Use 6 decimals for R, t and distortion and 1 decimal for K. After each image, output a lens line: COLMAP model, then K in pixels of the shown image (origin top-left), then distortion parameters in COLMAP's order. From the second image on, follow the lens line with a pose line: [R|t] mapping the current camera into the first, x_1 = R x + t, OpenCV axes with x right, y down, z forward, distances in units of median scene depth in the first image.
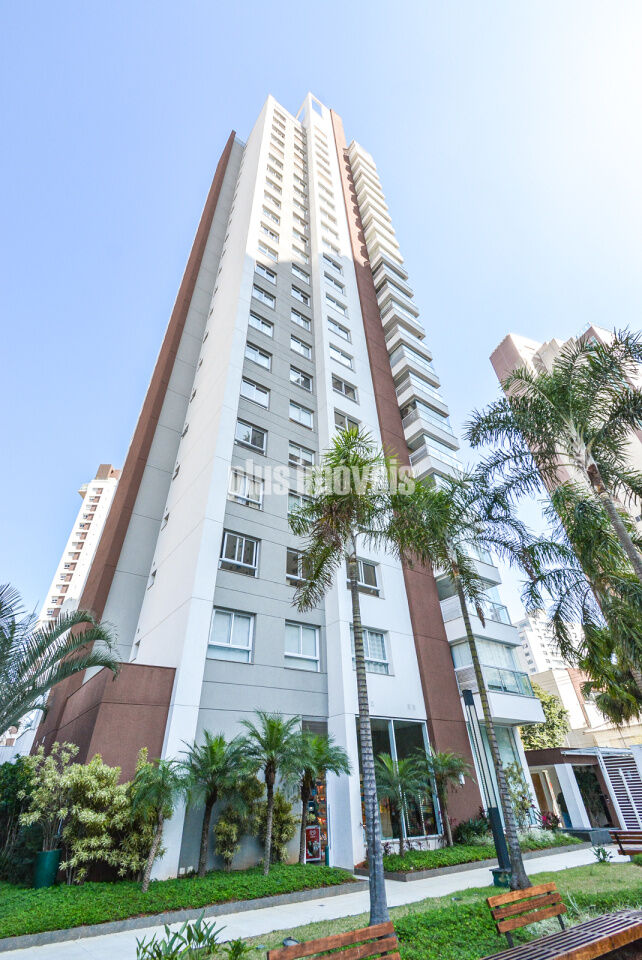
lens RADIAL K [[423.7, 0, 321.2], [0, 423.7, 476.6], [0, 0, 1]] dist [0.006124, -0.002289]
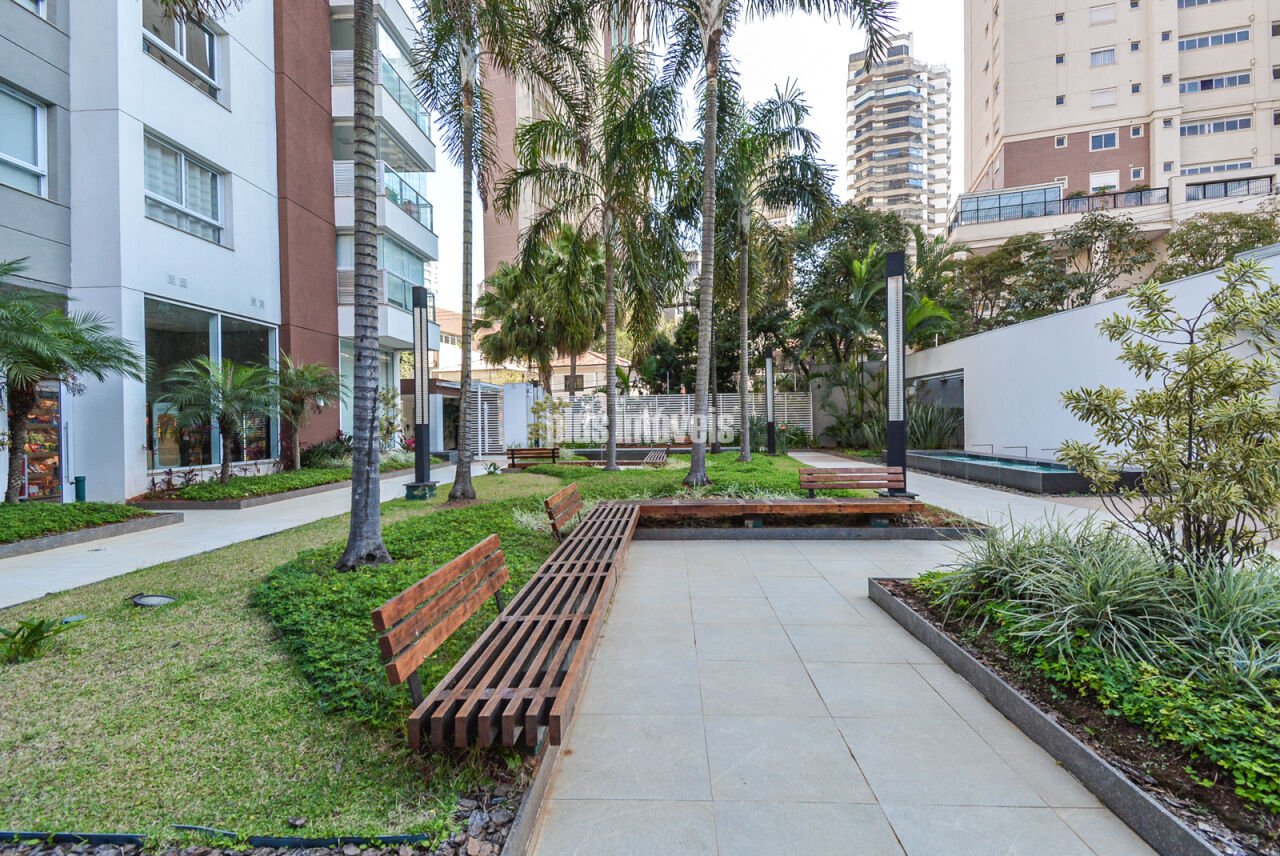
lens RADIAL K [[564.9, 0, 646.6], [0, 564.9, 428.9], [0, 0, 1]] dist [0.006124, -0.002289]
pose [[0.617680, 0.015933, 0.786268, -0.088653], [-0.482205, 0.797473, 0.362652, 0.123552], [-0.621249, -0.603145, 0.500266, 0.130124]]
